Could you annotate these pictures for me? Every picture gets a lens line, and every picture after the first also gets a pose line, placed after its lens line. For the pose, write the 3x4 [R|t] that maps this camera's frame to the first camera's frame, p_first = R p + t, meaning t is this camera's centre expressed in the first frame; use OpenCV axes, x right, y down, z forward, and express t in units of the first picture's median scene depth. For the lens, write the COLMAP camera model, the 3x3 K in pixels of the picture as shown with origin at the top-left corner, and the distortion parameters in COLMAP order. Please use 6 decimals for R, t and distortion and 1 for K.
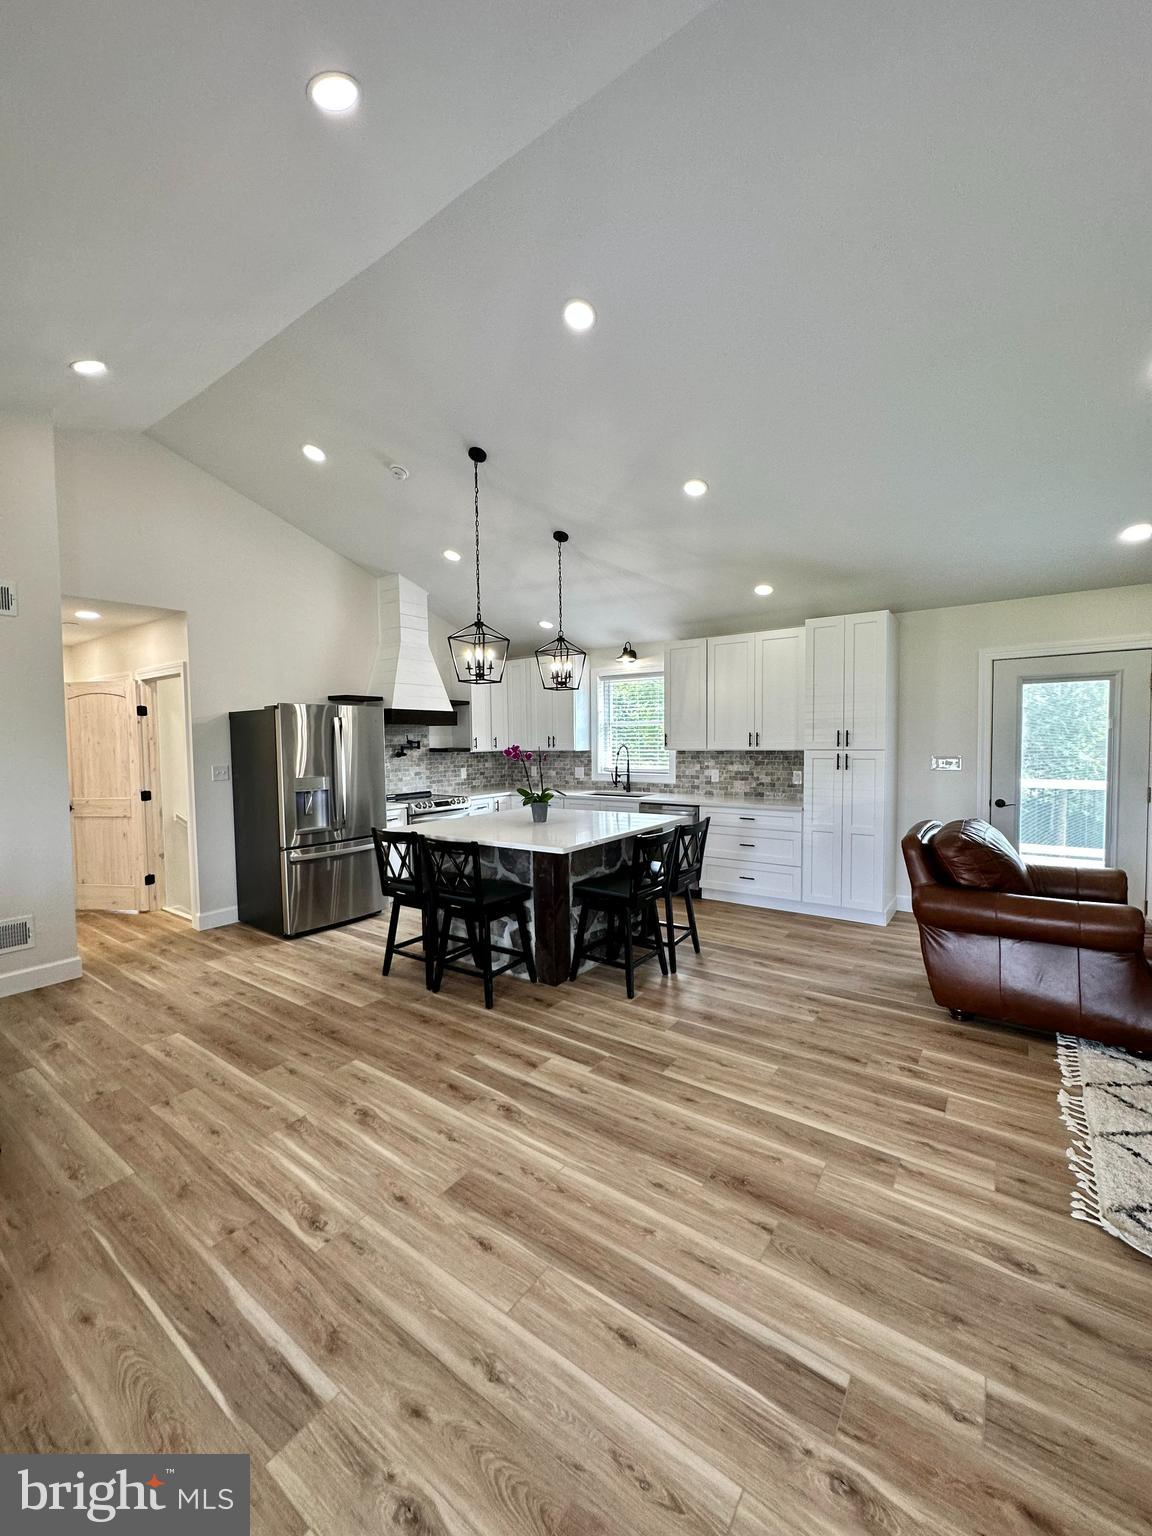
lens RADIAL K [[611.4, 0, 574.3], [0, 611.4, 768.6], [0, 0, 1]] dist [-0.001965, 0.000129]
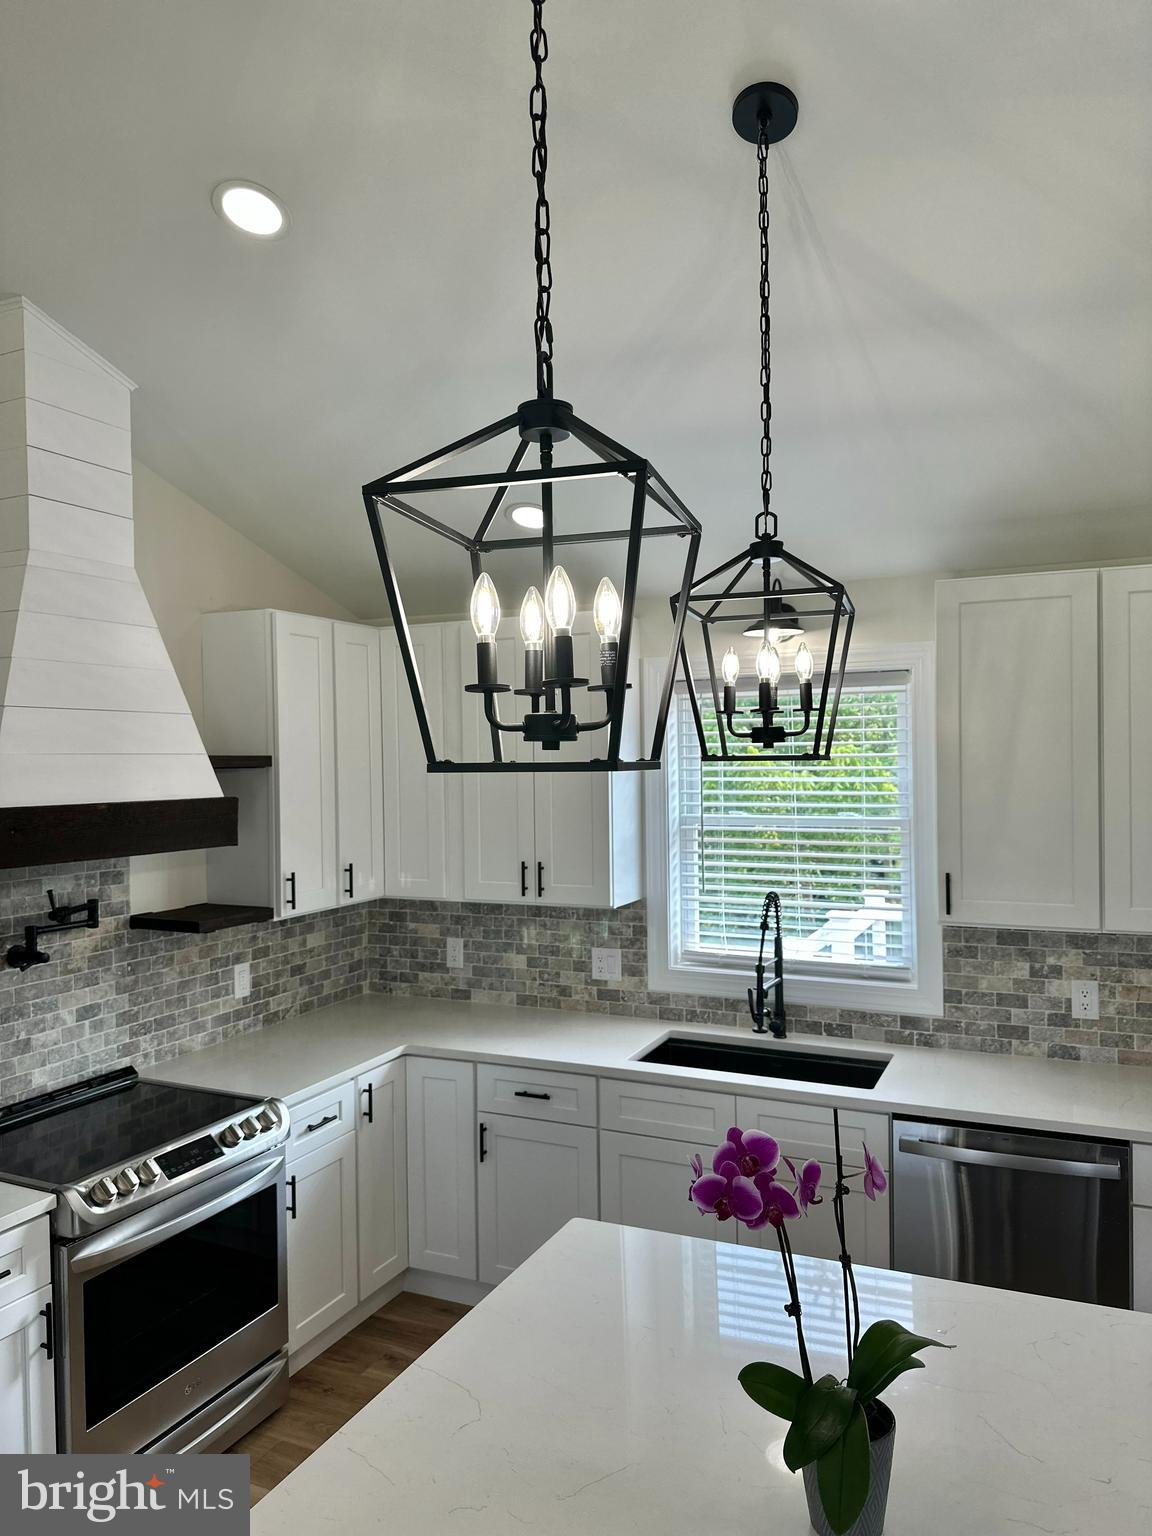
lens RADIAL K [[1082.2, 0, 572.9], [0, 1082.2, 768.3], [0, 0, 1]] dist [0.120894, -0.224604]
pose [[0.982403, -0.003086, 0.186747, -0.175907], [0.010771, 0.999136, -0.040148, -0.112810], [-0.186462, 0.041453, 0.981587, 0.611860]]
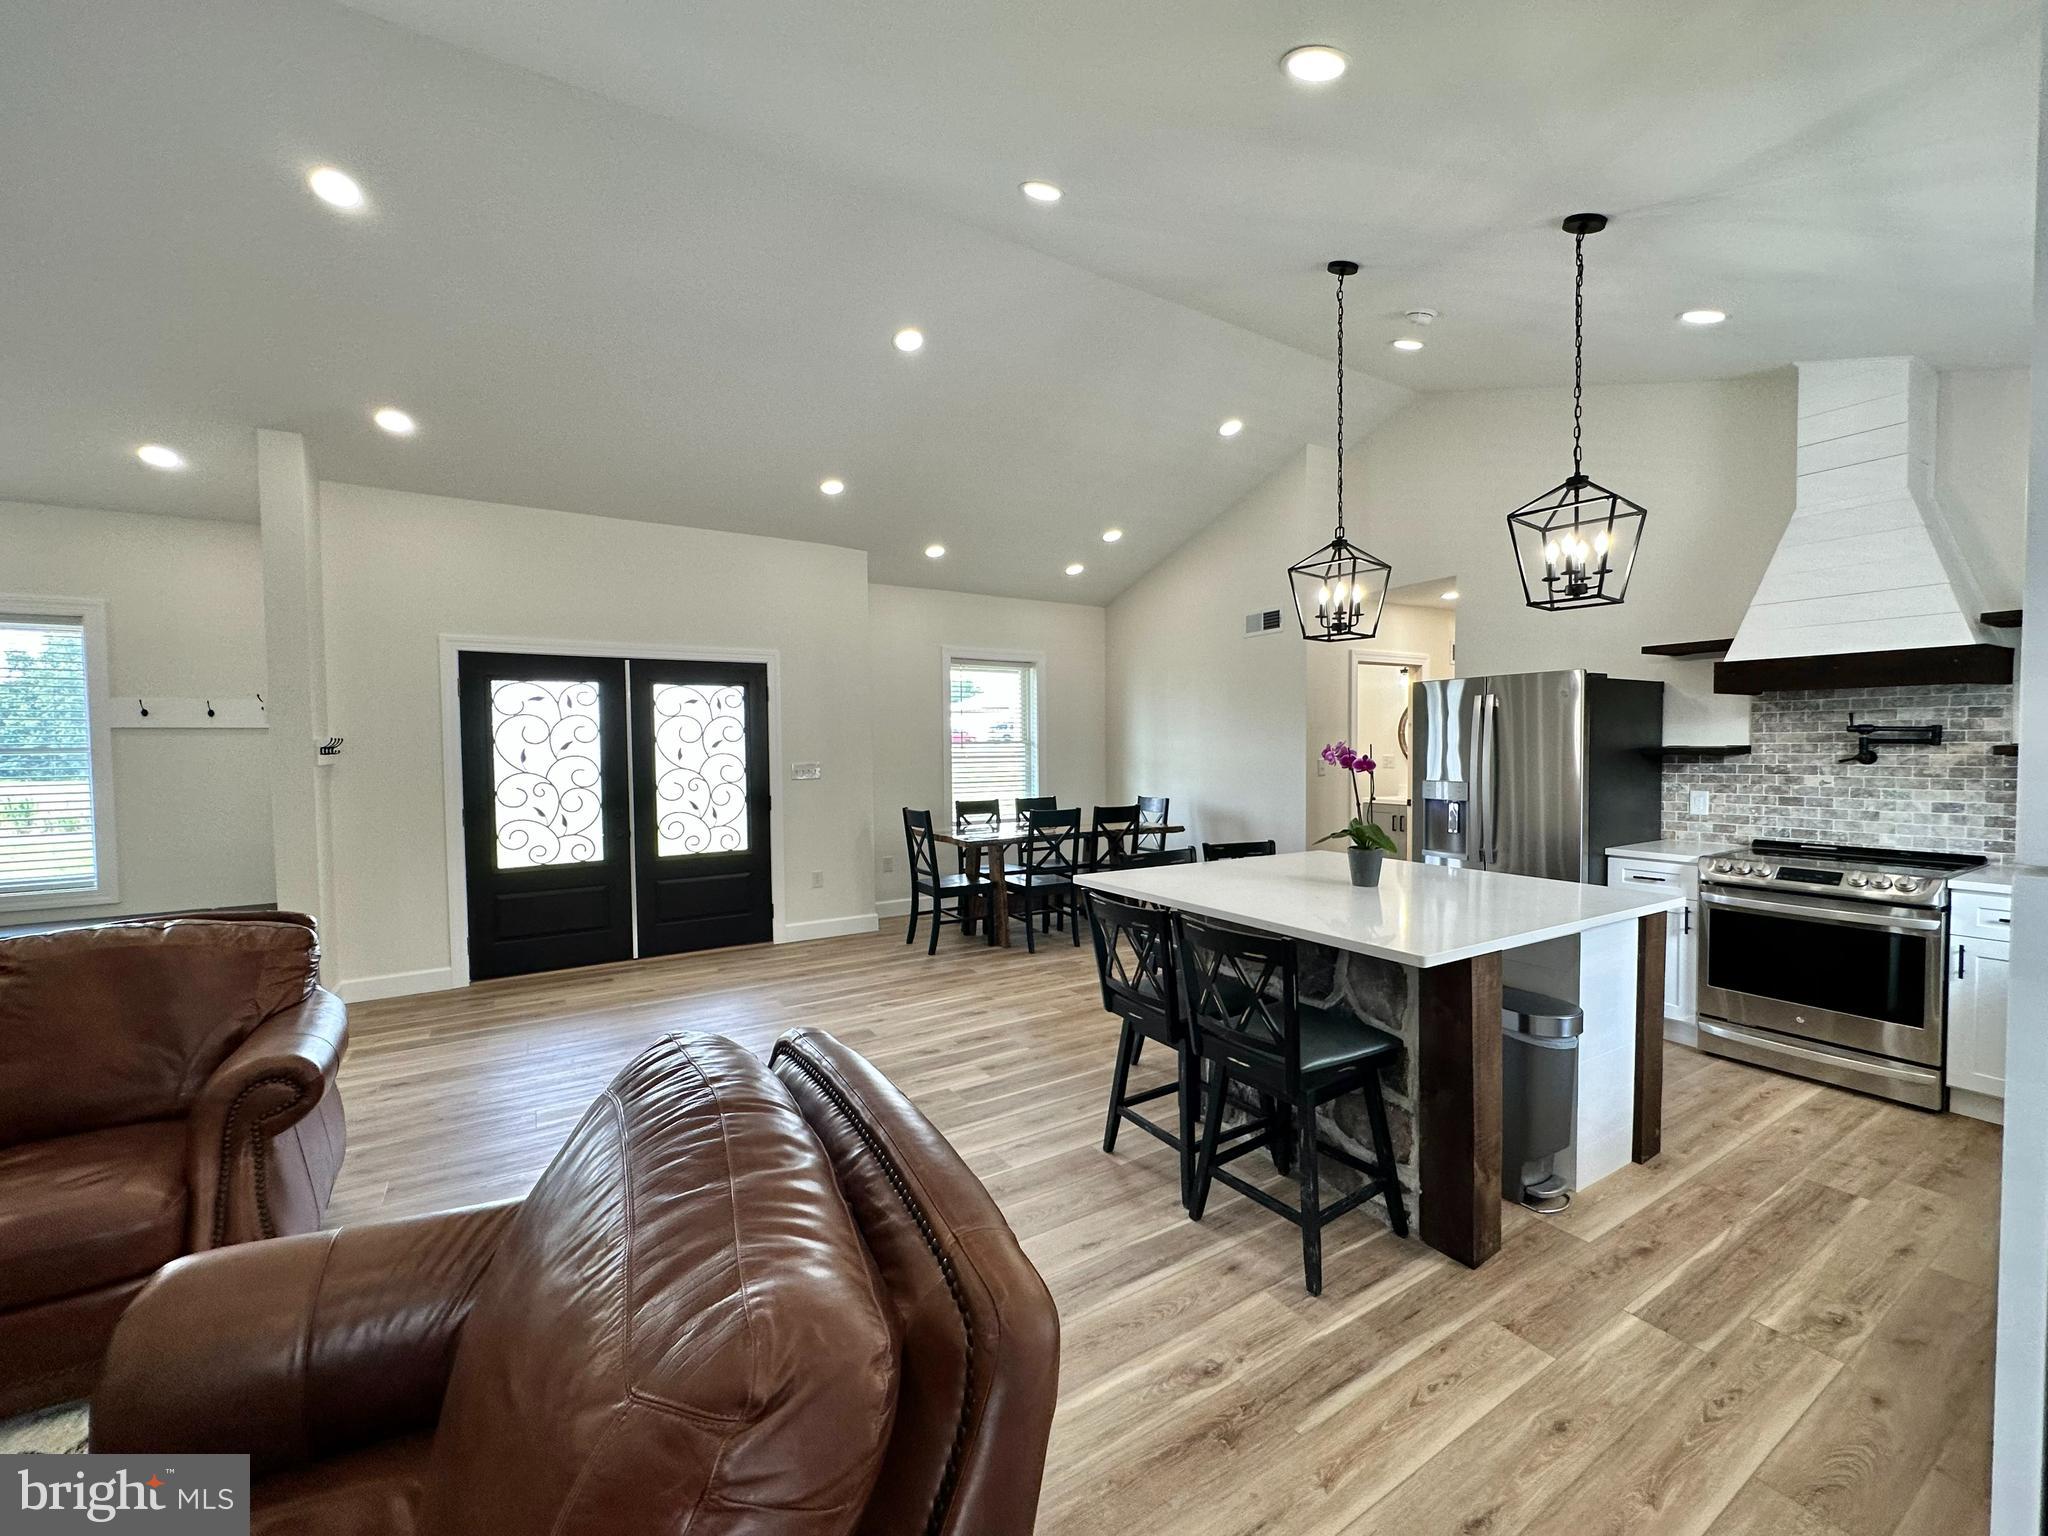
lens RADIAL K [[820.5, 0, 1023.6], [0, 820.5, 770.8], [0, 0, 1]] dist [0.000876, 0.000183]
pose [[-0.386095, 0.046186, -0.921302, 0.637338], [-0.028438, 0.997675, 0.061933, -0.042954], [0.922020, 0.050112, -0.383884, 0.889681]]
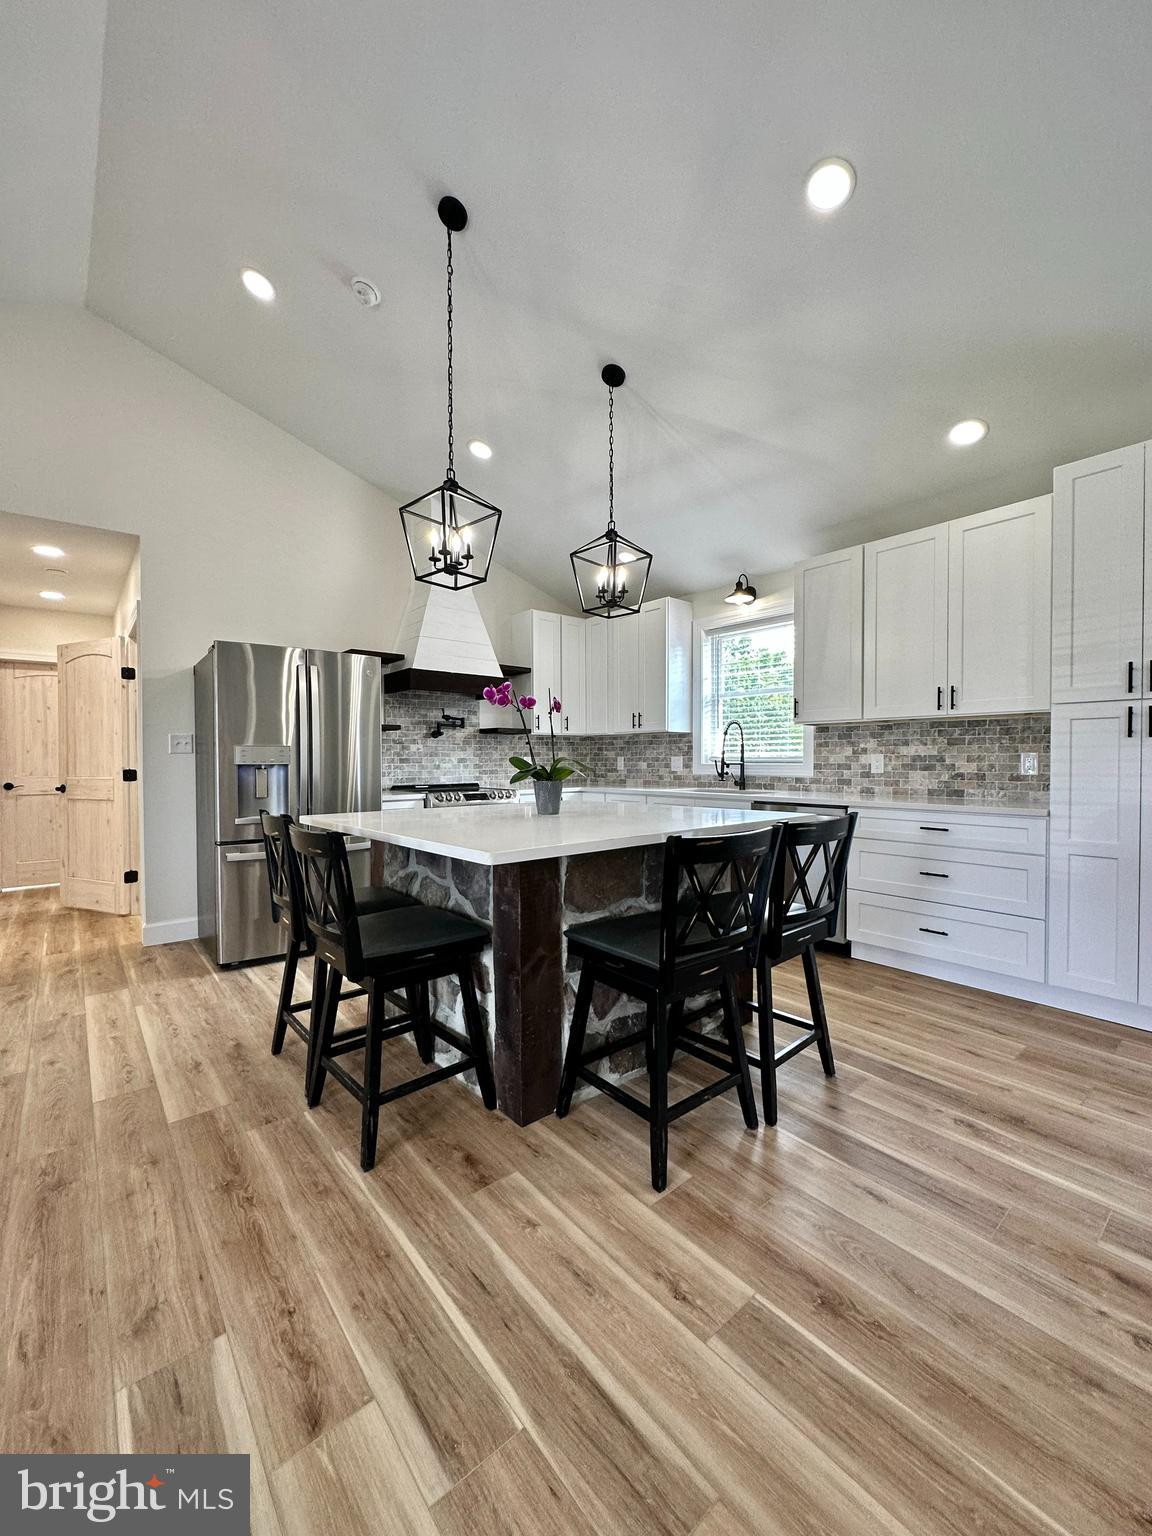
lens RADIAL K [[611.4, 0, 574.3], [0, 611.4, 768.6], [0, 0, 1]] dist [-0.001965, 0.000129]
pose [[0.969287, 0.012469, -0.245614, 0.101433], [-0.020437, 0.999343, -0.029915, 0.053603], [0.245080, 0.034016, 0.968906, 0.383659]]
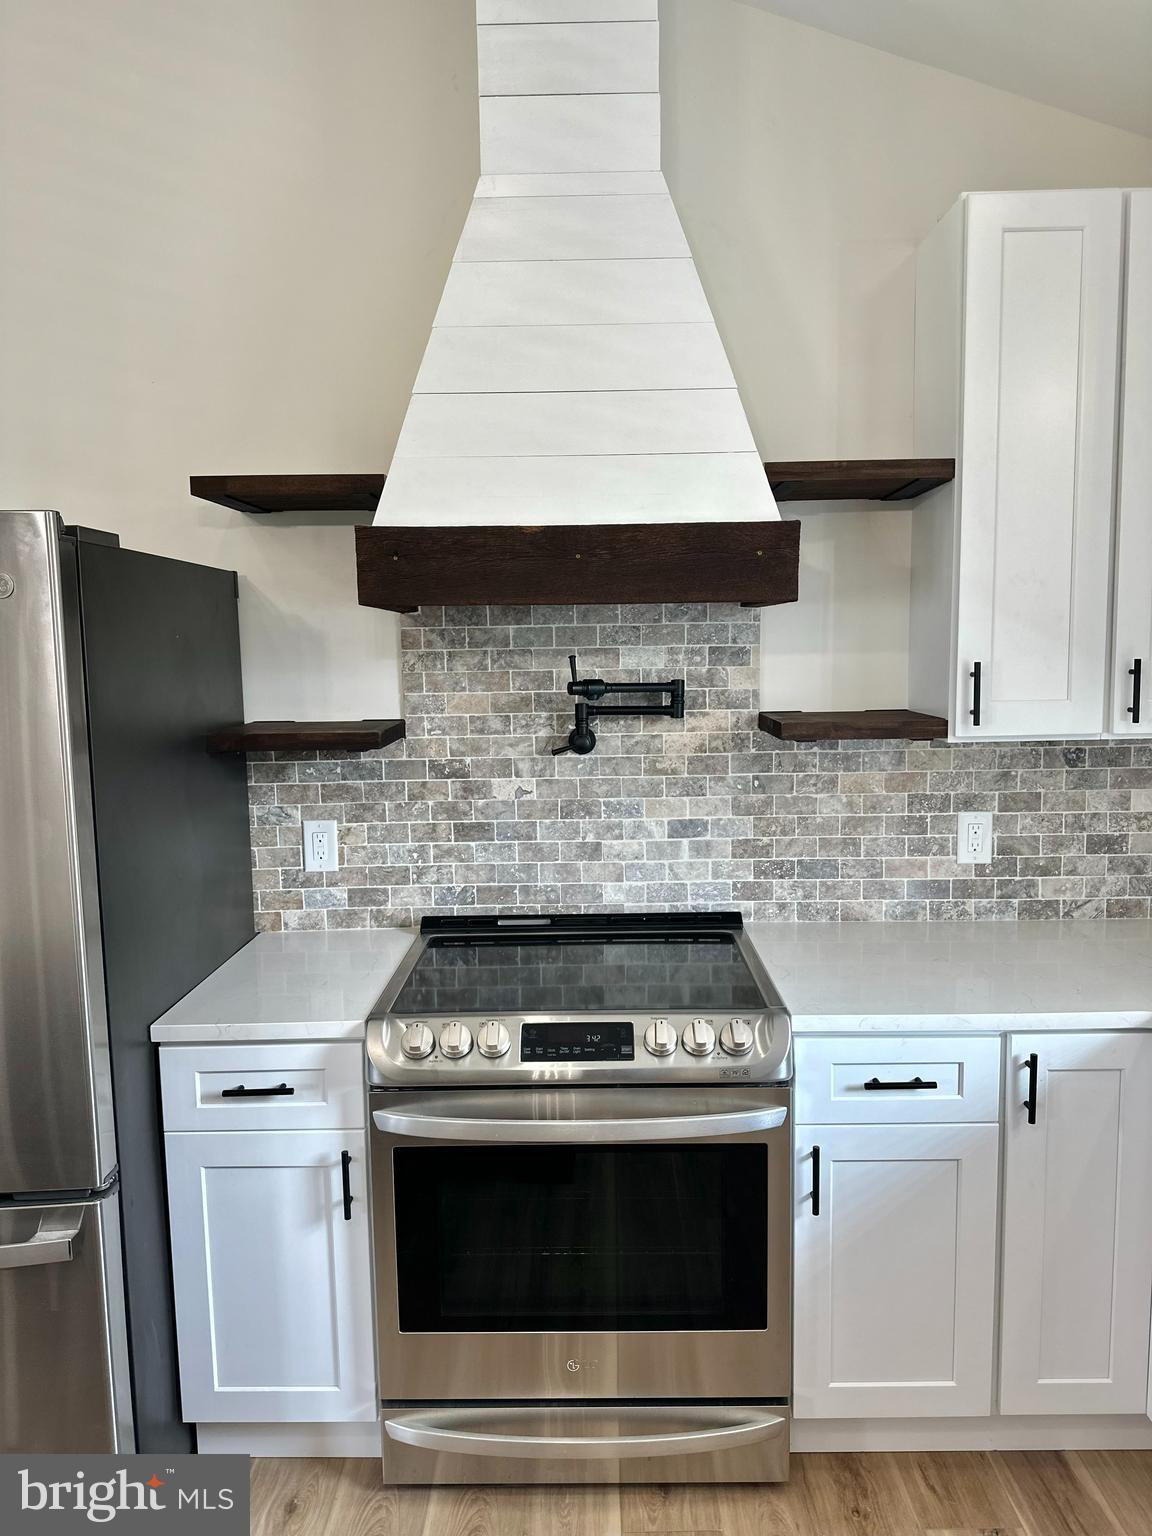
lens RADIAL K [[1076.2, 0, 581.0], [0, 1076.2, 769.7], [0, 0, 1]] dist [0.112642, -0.164227]
pose [[0.584673, 0.093881, -0.805819, 0.043541], [-0.028802, 0.995058, 0.095030, -0.066011], [0.810758, -0.032352, 0.584487, 1.016498]]
